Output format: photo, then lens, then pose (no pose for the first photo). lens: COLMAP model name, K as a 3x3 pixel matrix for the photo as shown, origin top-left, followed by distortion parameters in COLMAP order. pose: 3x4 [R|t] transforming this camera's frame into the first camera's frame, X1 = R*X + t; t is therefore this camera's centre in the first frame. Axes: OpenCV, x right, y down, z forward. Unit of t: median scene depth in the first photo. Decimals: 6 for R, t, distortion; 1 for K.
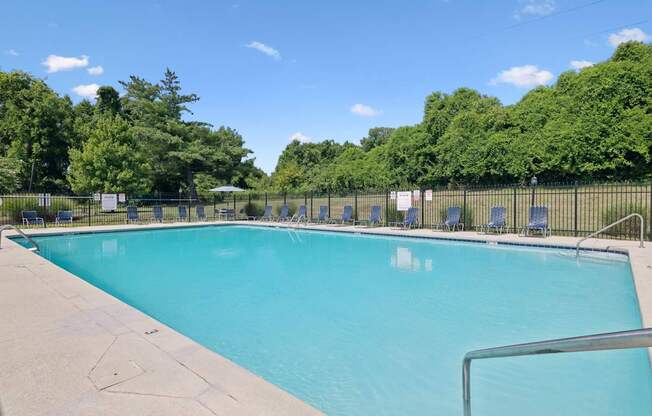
lens RADIAL K [[338.1, 0, 328.6], [0, 338.1, 207.9], [0, 0, 1]] dist [-0.014442, 0.001521]
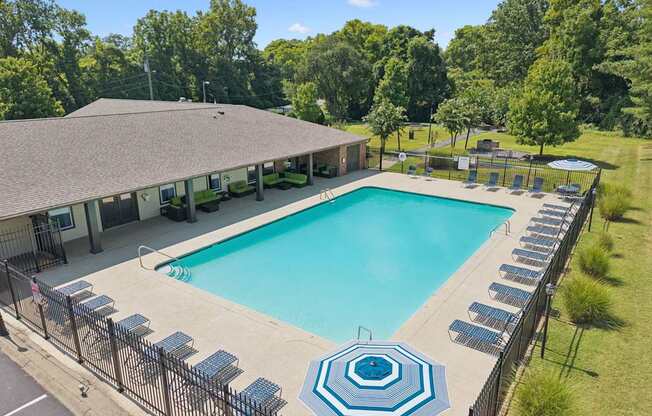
lens RADIAL K [[490.2, 0, 326.1], [0, 490.2, 205.9], [0, 0, 1]] dist [-0.010646, 0.004935]
pose [[0.083383, 0.278168, -0.956906, 0.716826], [-0.008404, 0.960413, 0.278455, -0.241066], [0.996482, -0.015176, 0.082420, 0.221681]]
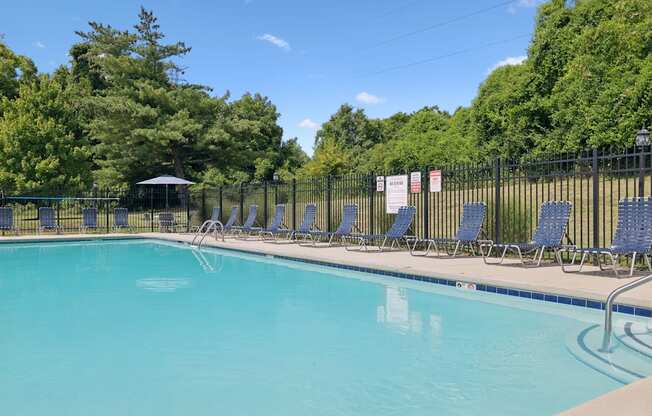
lens RADIAL K [[518.0, 0, 325.6], [0, 518.0, 208.5], [0, 0, 1]] dist [-0.003588, 0.003884]
pose [[0.965698, -0.001821, -0.259660, 0.185340], [-0.002971, 0.999832, -0.018063, 0.008300], [0.259649, 0.018215, 0.965531, 0.128303]]
